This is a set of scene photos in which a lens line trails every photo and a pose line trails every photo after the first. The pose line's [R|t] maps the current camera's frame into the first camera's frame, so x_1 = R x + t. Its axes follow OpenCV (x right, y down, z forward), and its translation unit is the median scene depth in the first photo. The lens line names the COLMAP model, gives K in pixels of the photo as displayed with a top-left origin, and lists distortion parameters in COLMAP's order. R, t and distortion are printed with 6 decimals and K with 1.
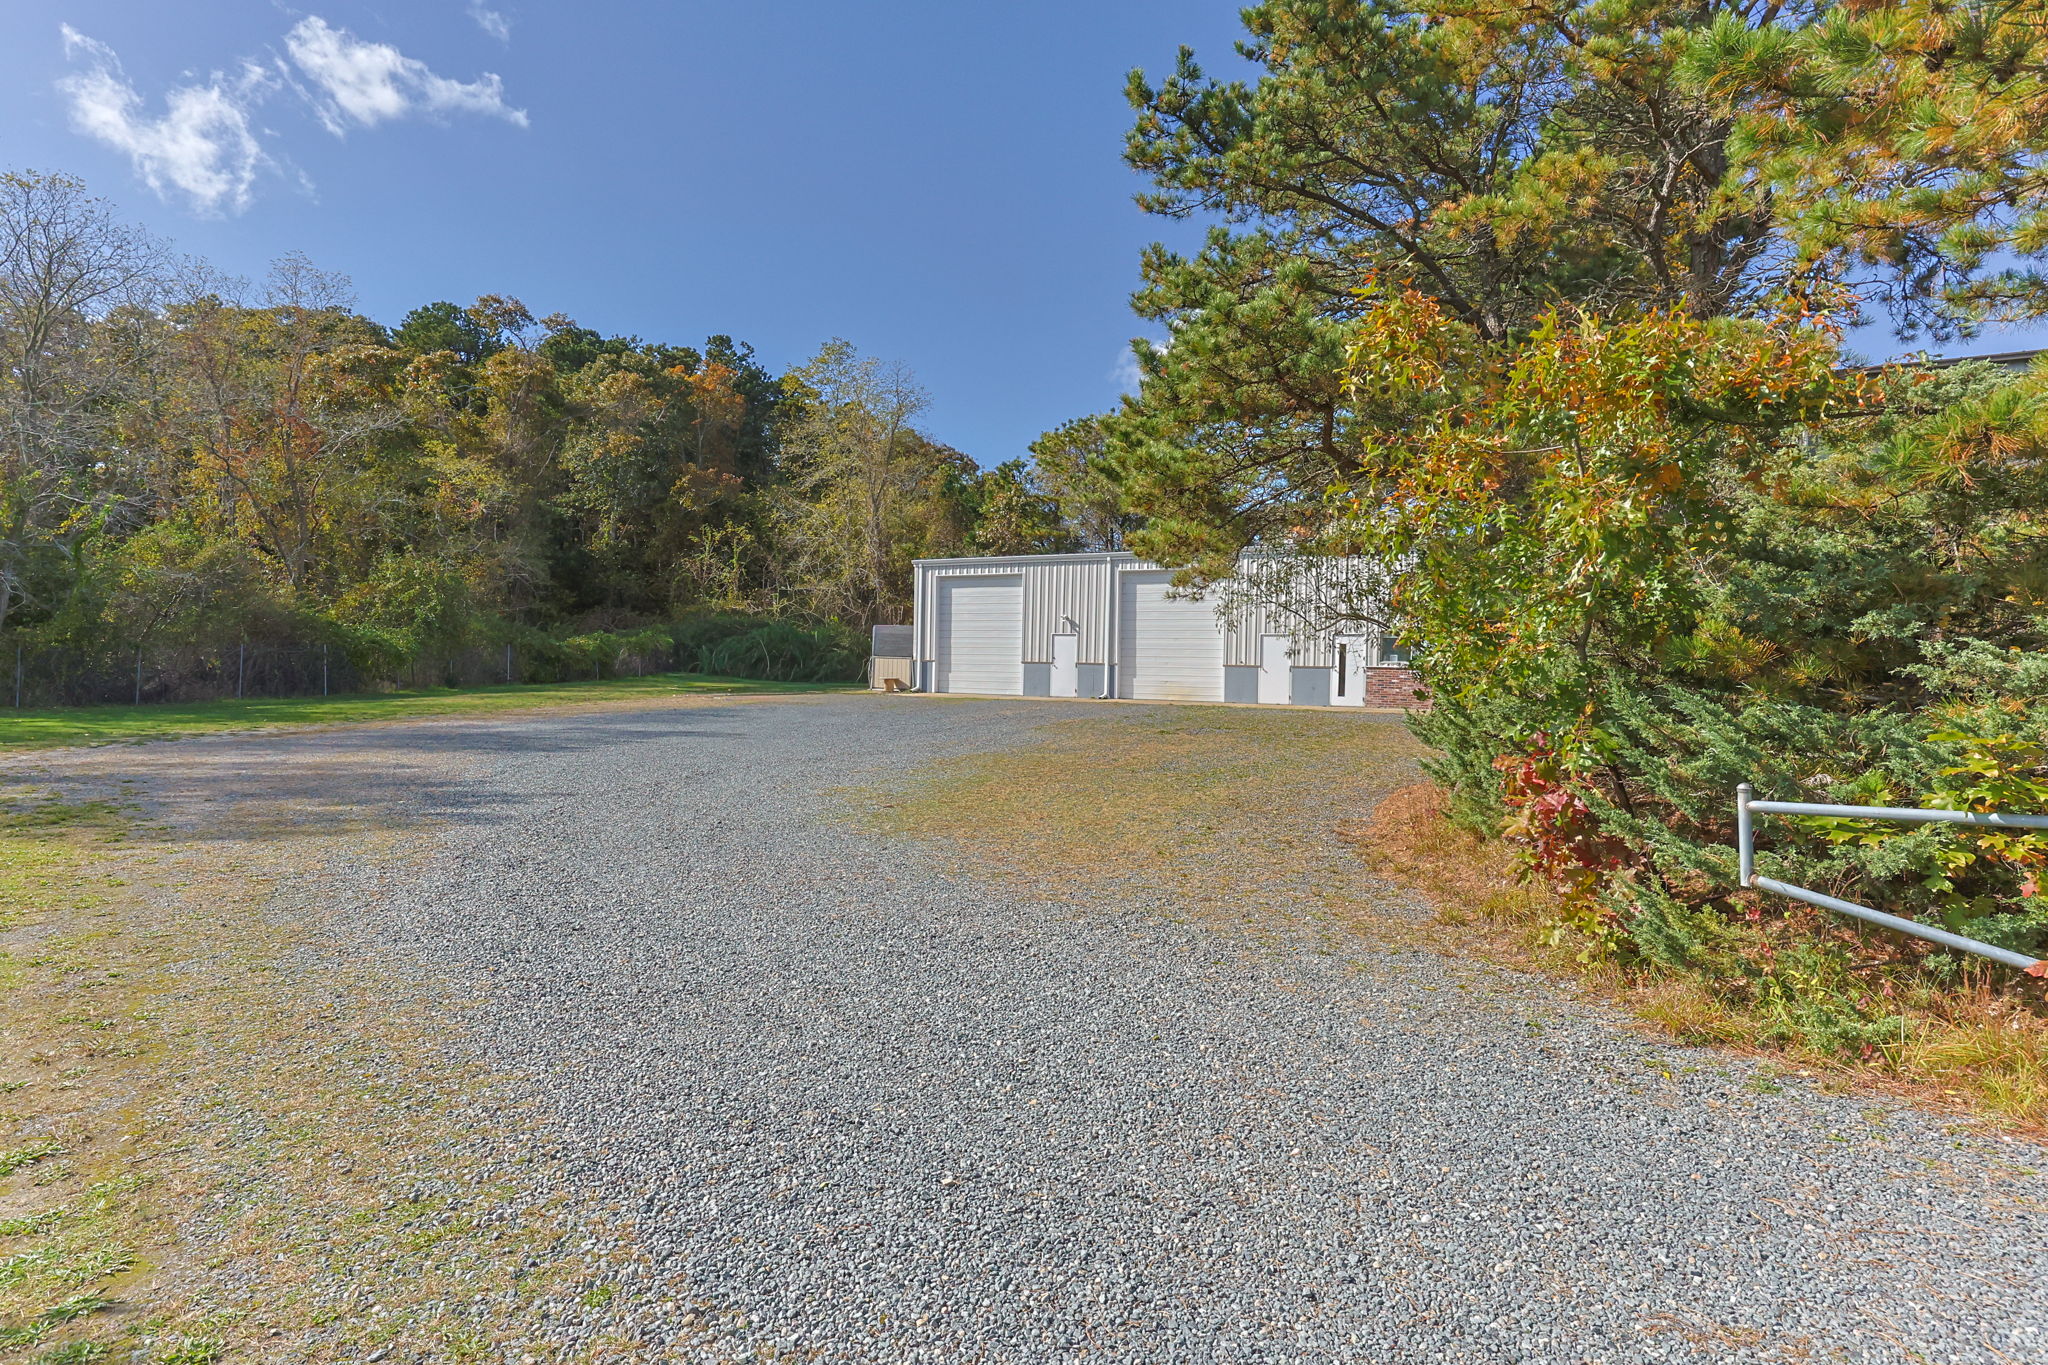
lens RADIAL K [[1124.2, 0, 1024.0], [0, 1124.2, 682.5], [0, 0, 1]] dist [-0.002708, -0.000467]
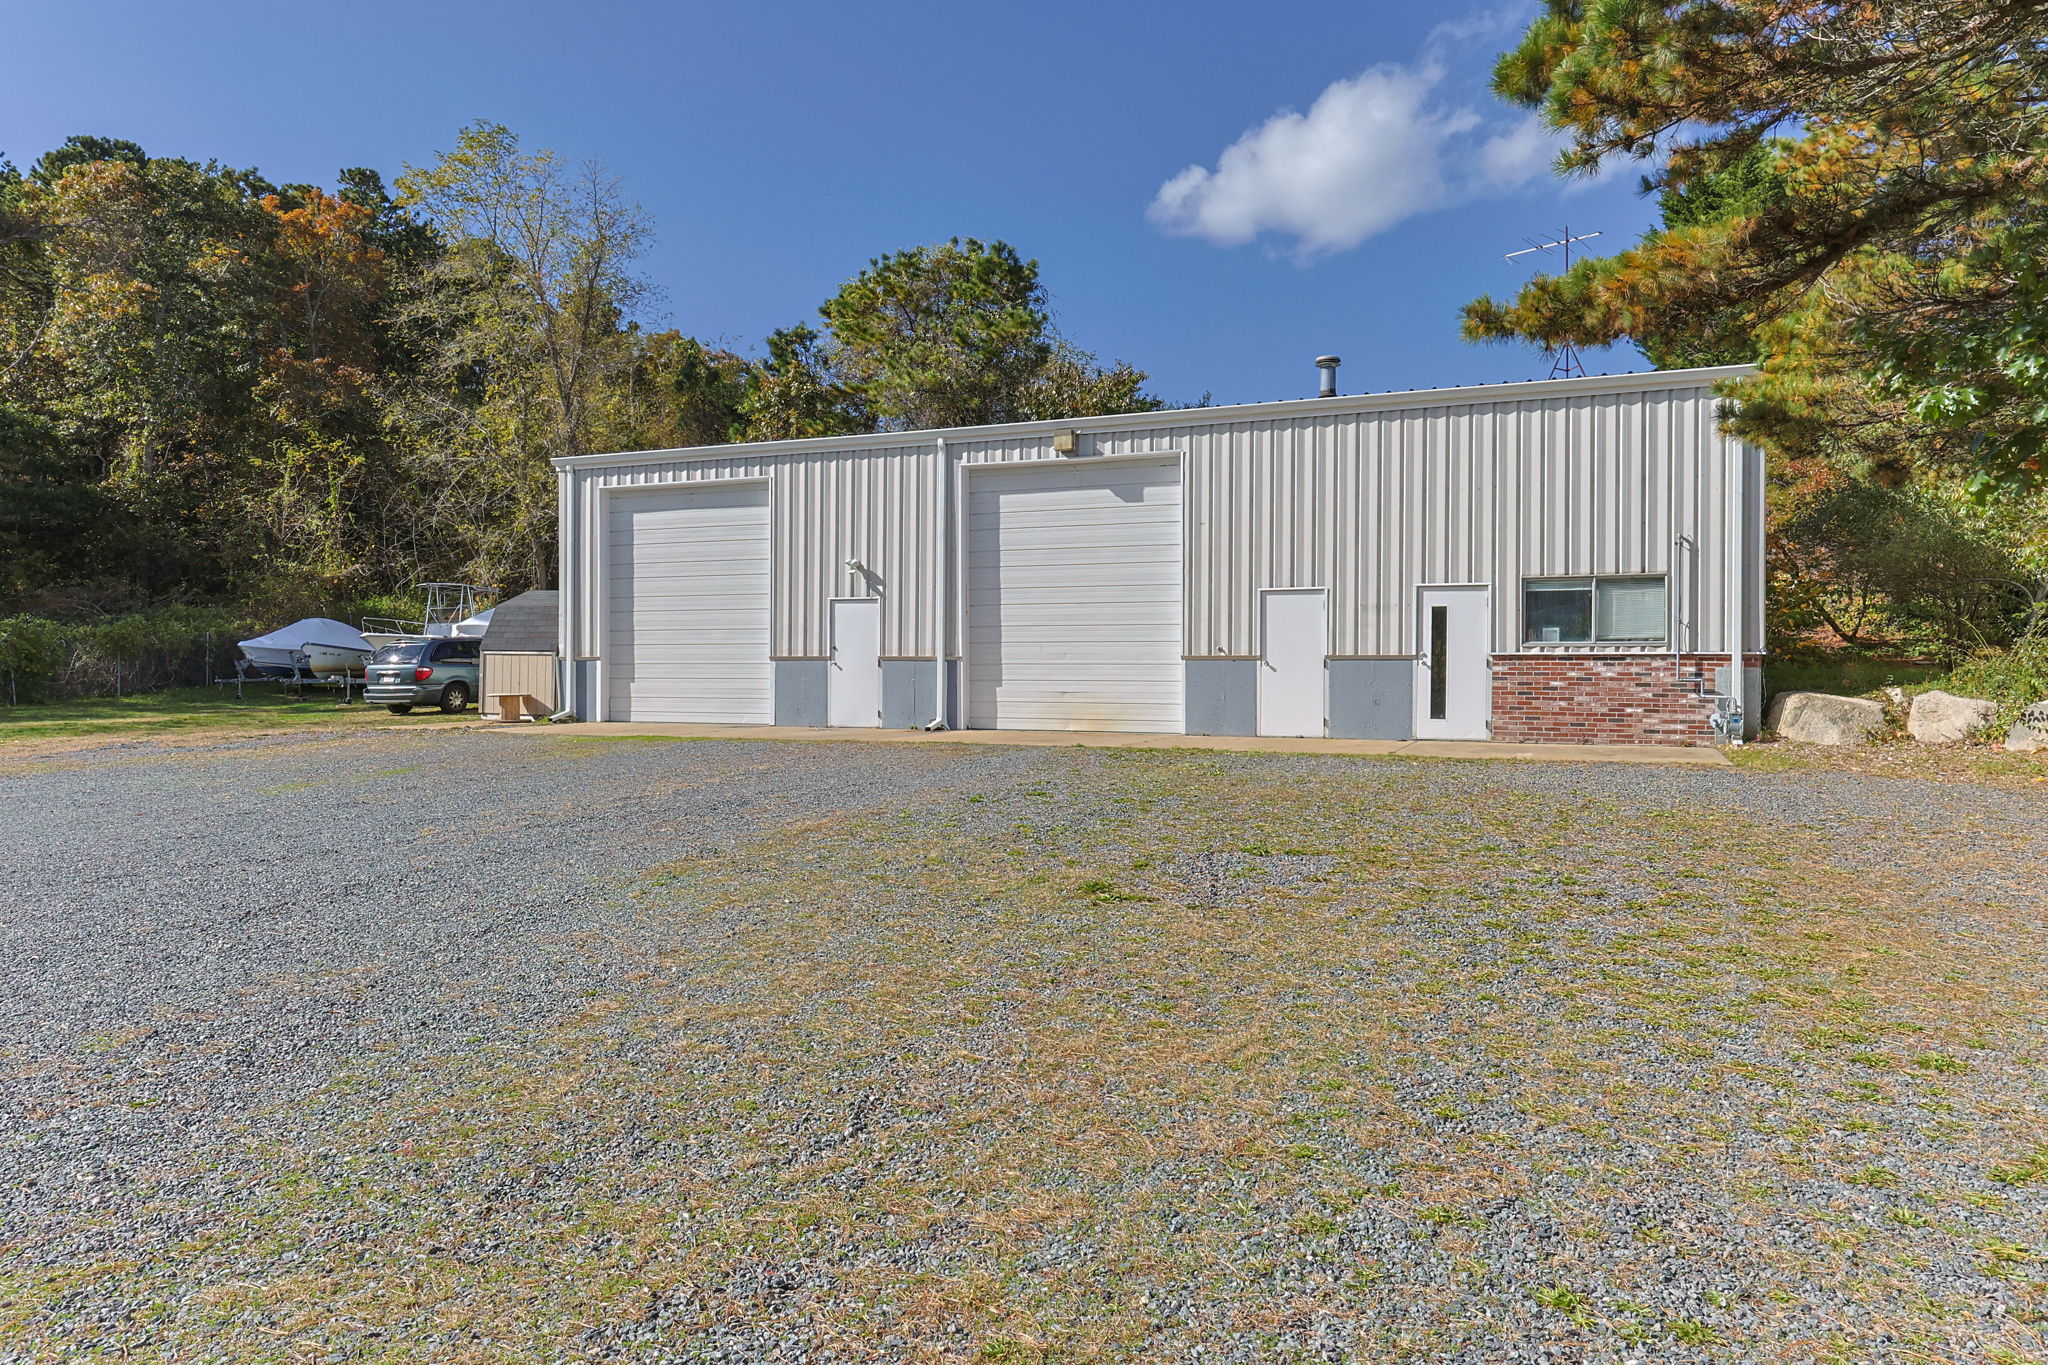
lens RADIAL K [[1354.3, 0, 1024.0], [0, 1354.3, 682.5], [0, 0, 1]] dist [0.024463, 0.000829]
pose [[0.993189, -0.018749, 0.114994, 0.038274], [0.018885, 0.999822, -0.000088, -0.004902], [-0.114971, 0.002259, 0.993366, 0.379588]]
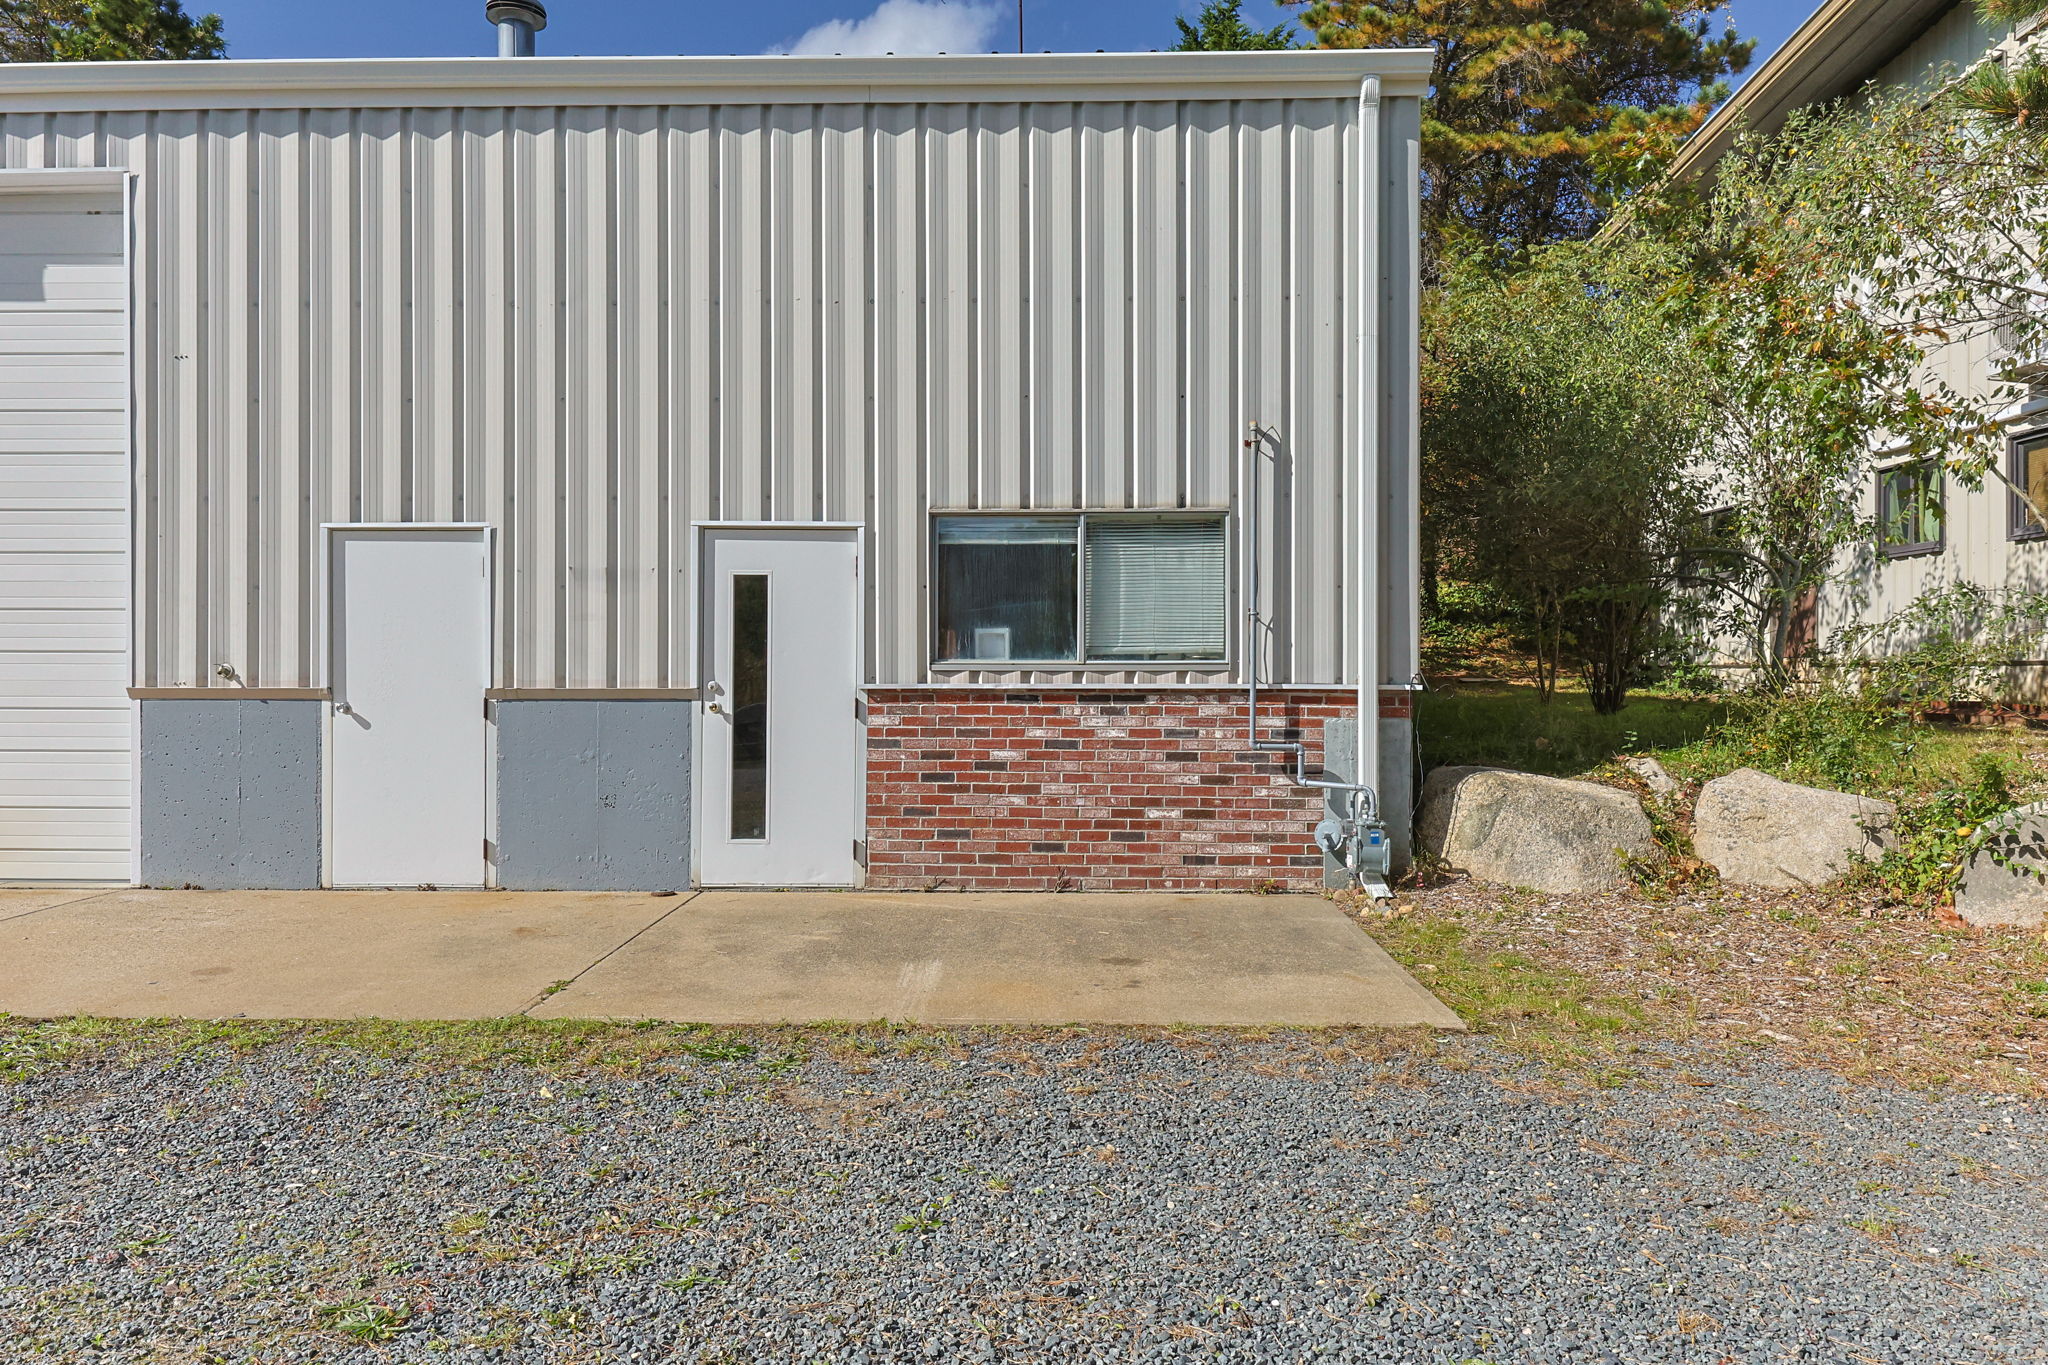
lens RADIAL K [[2102.4, 0, 1024.0], [0, 2102.4, 682.5], [0, 0, 1]] dist [0.060367, -0.000443]
pose [[0.884629, -0.014701, 0.466063, 0.125966], [0.021156, 0.999739, -0.008620, -0.009106], [-0.465815, 0.017485, 0.884709, 0.535381]]
